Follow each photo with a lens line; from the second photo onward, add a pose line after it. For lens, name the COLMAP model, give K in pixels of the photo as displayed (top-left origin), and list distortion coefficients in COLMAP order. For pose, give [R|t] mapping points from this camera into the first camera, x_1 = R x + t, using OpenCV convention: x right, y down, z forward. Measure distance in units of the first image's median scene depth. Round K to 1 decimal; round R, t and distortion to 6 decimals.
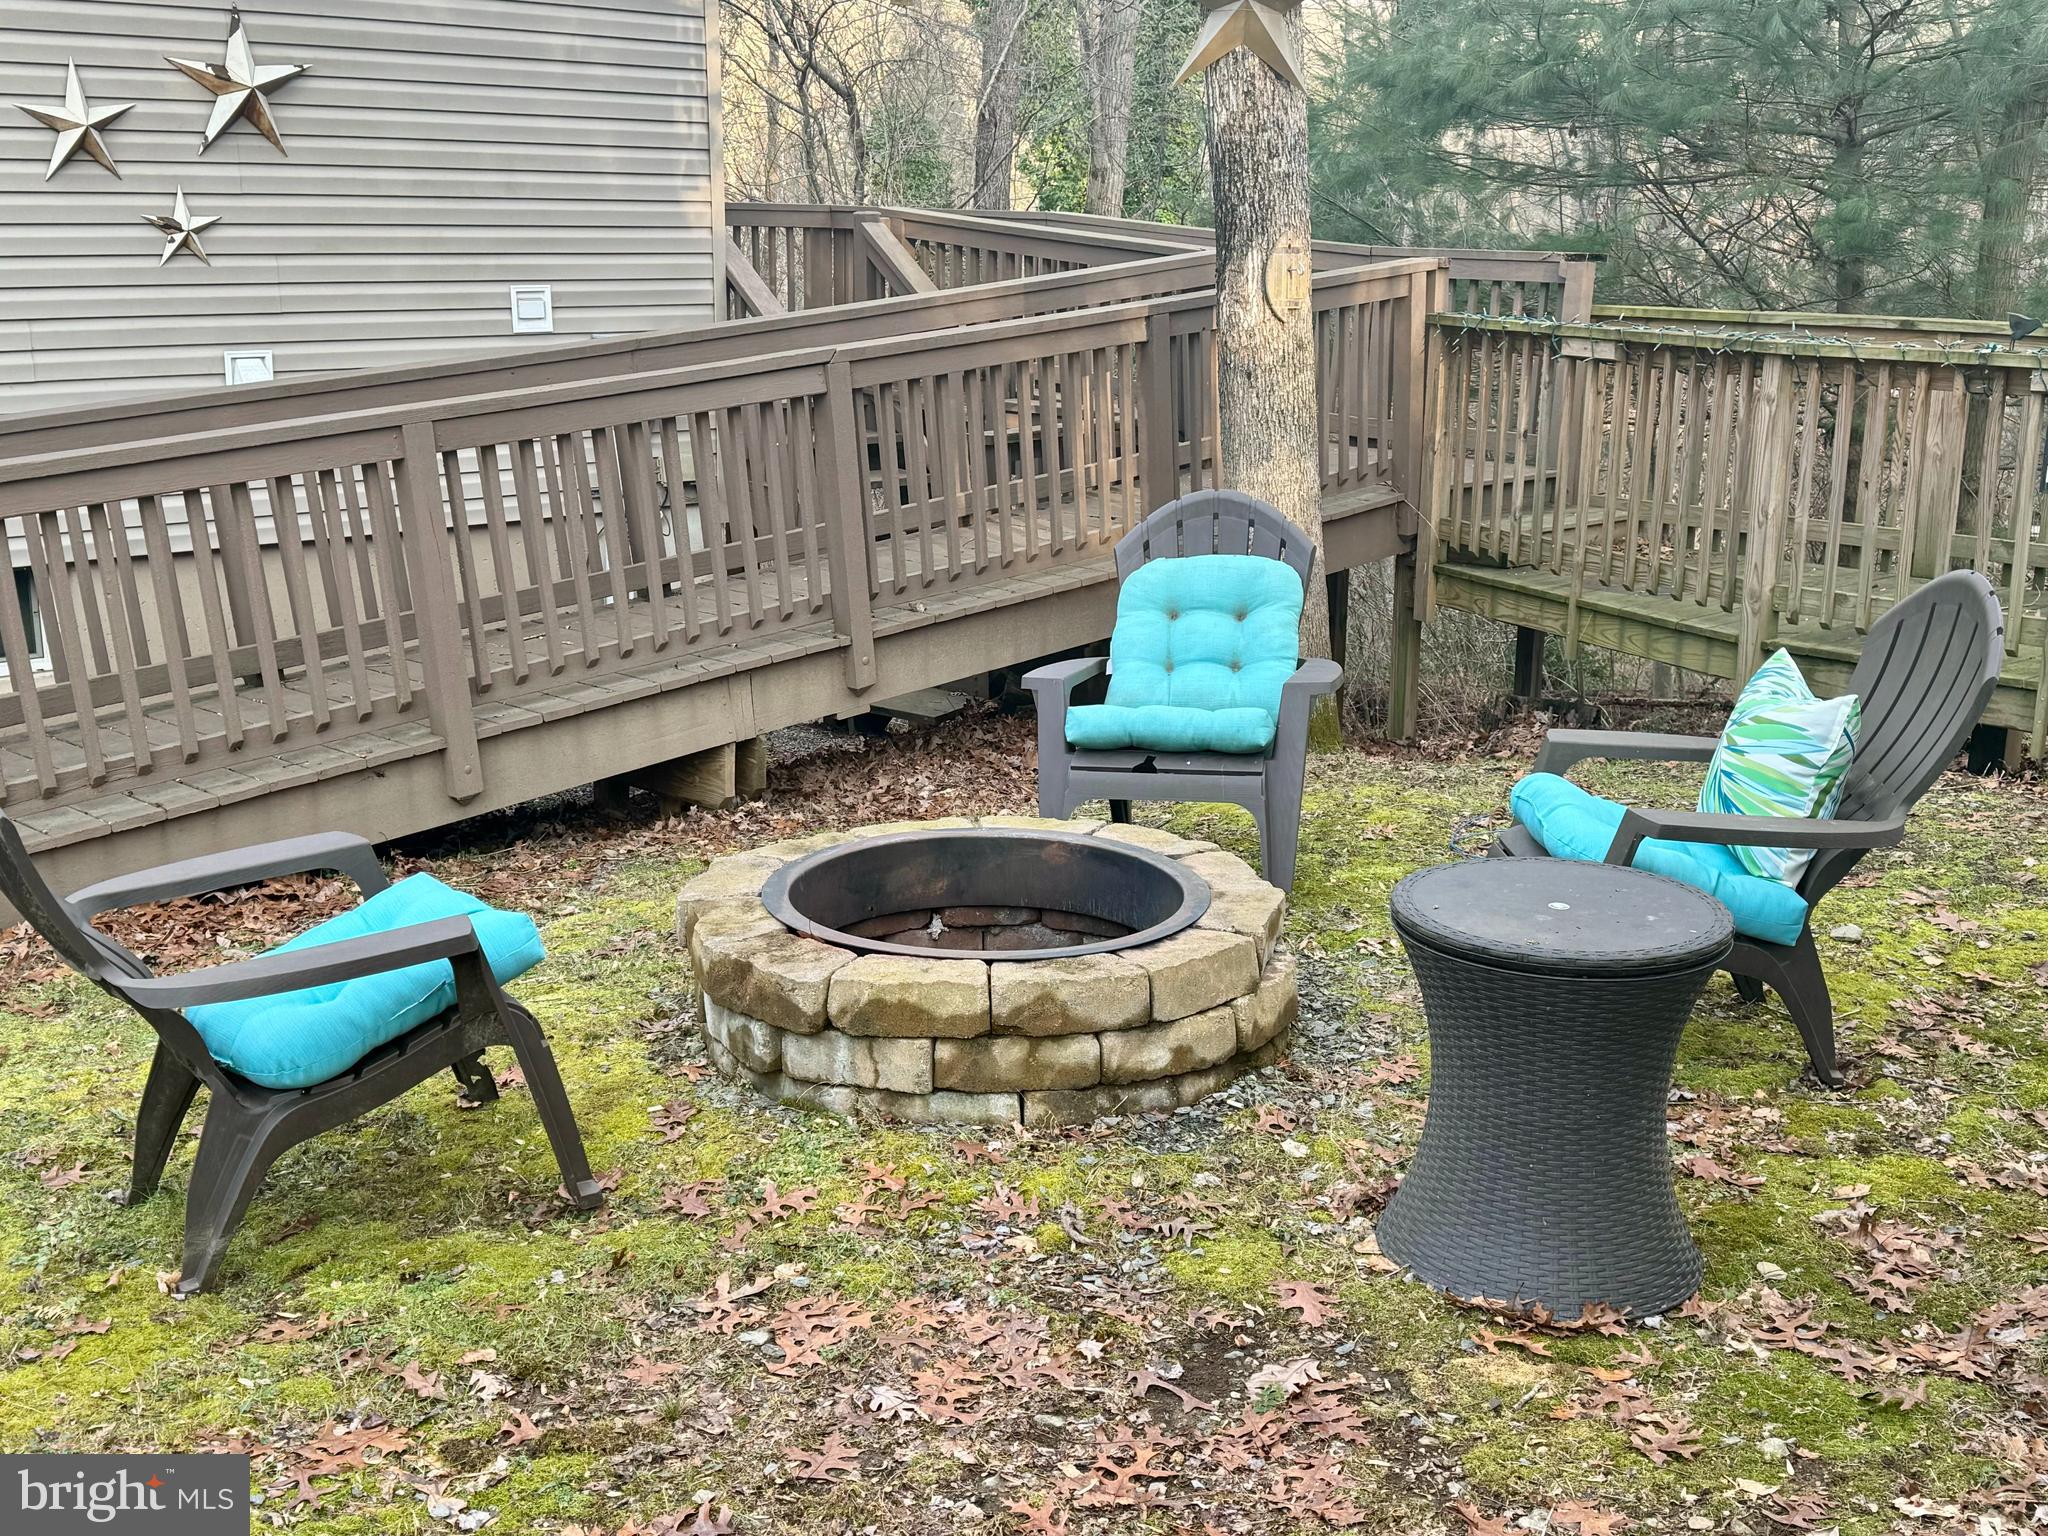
lens RADIAL K [[2386.0, 0, 1024.0], [0, 2386.0, 768.0], [0, 0, 1]] dist [0.204030, -0.442719]
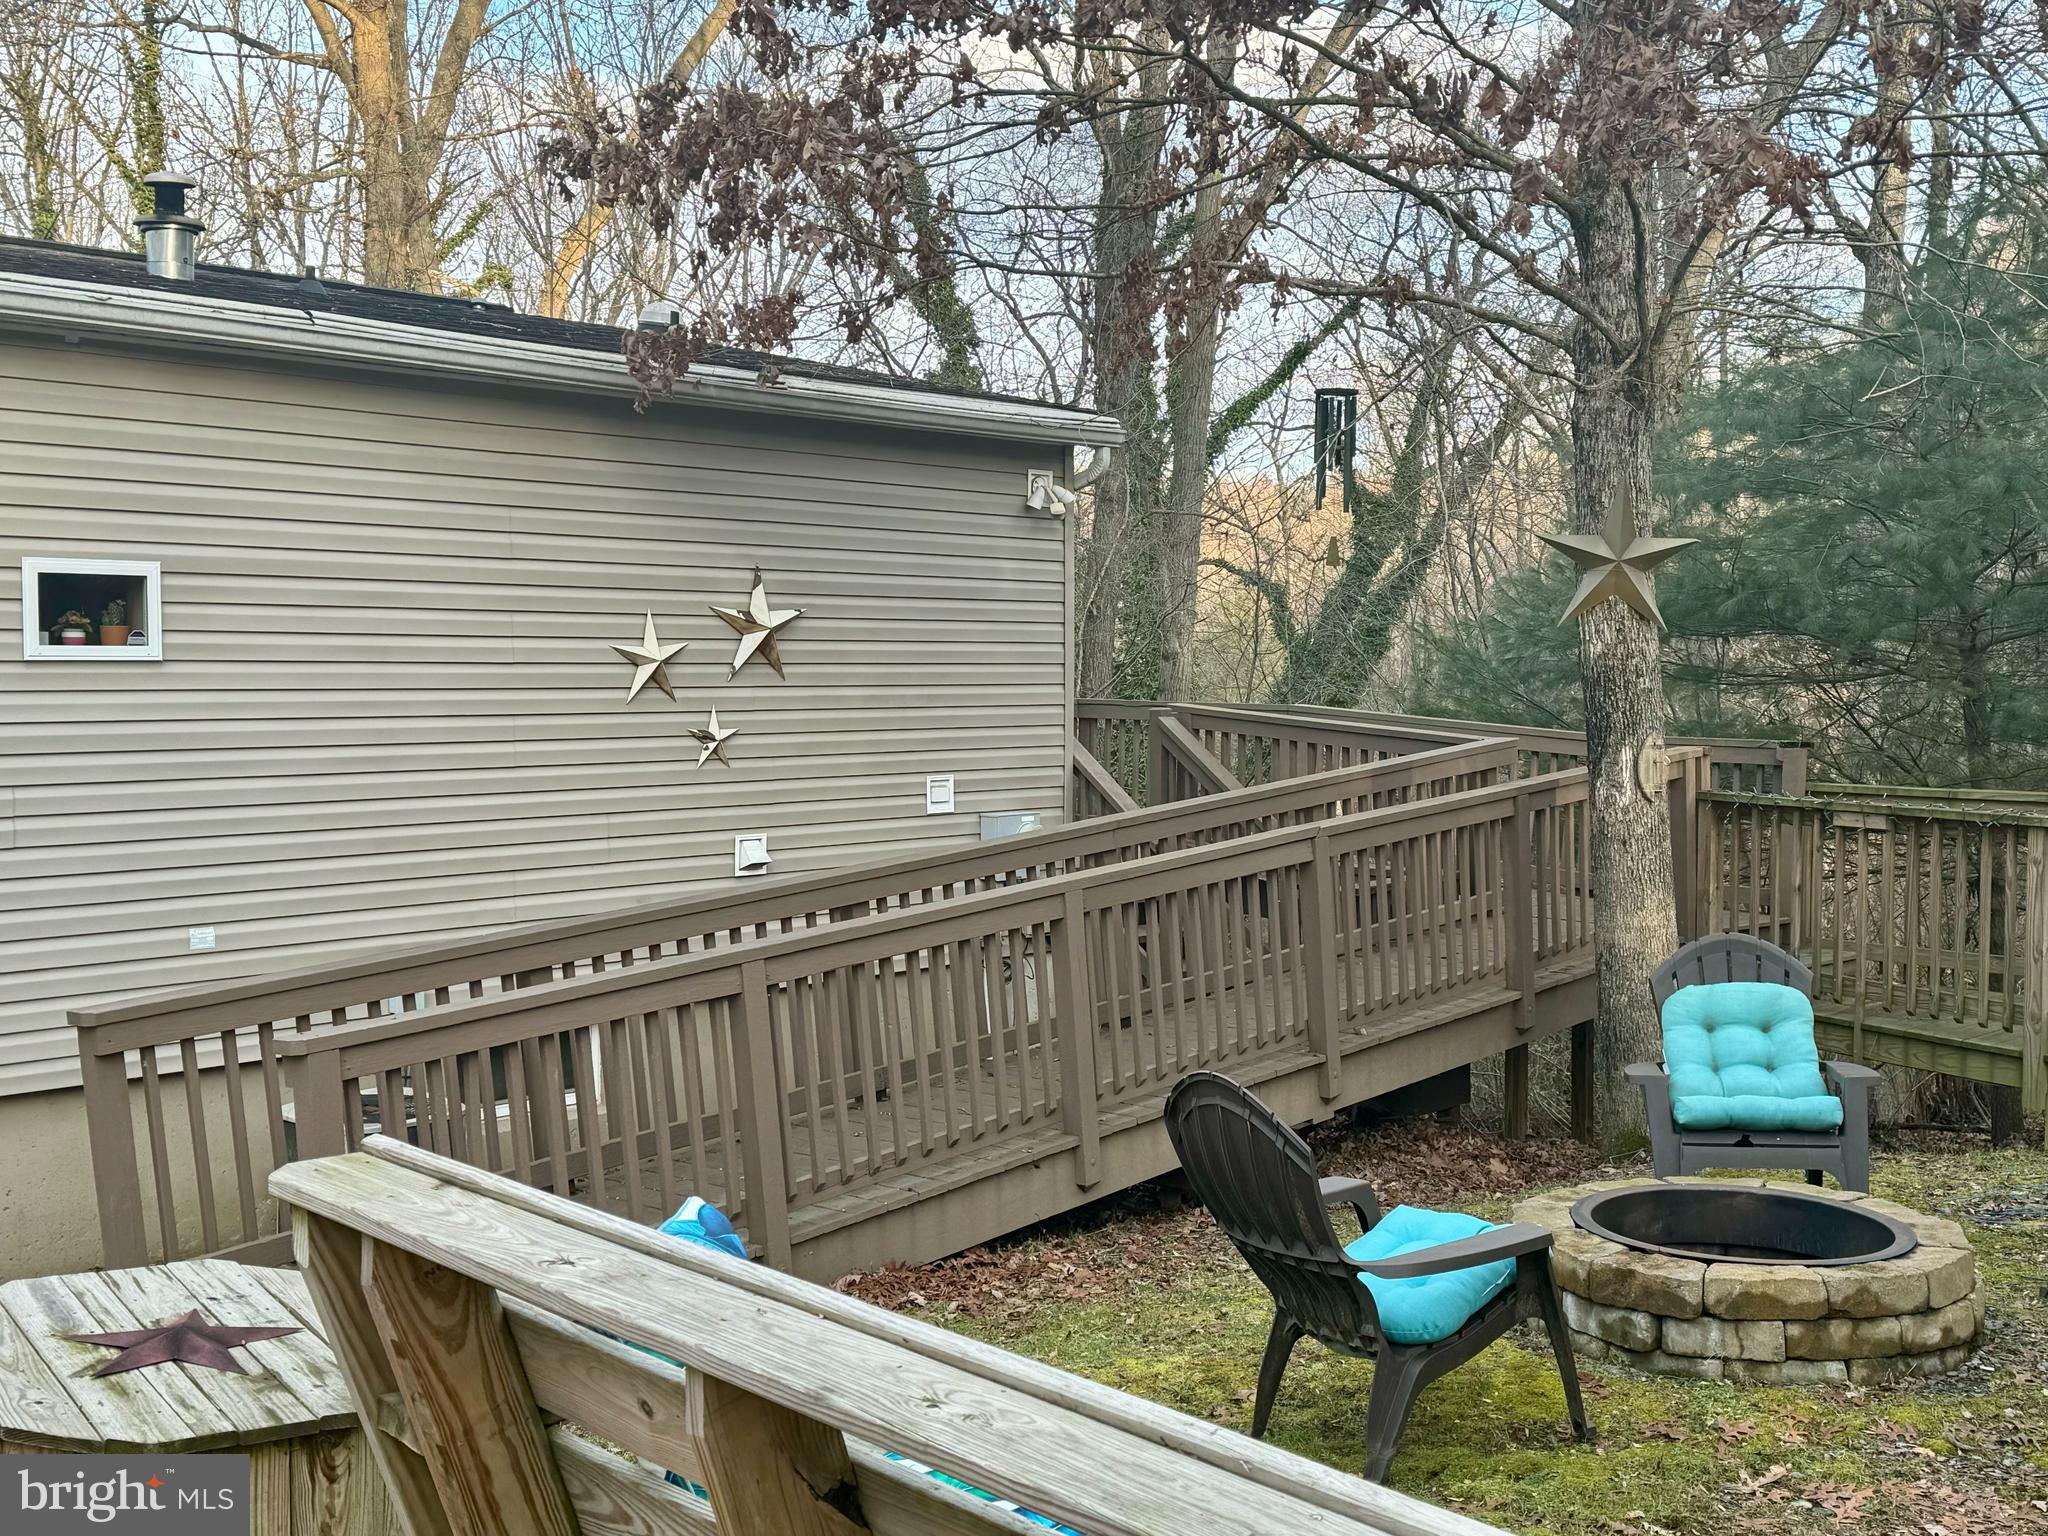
lens RADIAL K [[2386.0, 0, 1024.0], [0, 2386.0, 768.0], [0, 0, 1]] dist [0.204030, -0.442719]
pose [[0.998768, -0.009629, 0.048687, -0.287542], [0.018529, 0.982410, -0.185816, 0.026692], [-0.046042, 0.186489, 0.981378, -0.234085]]
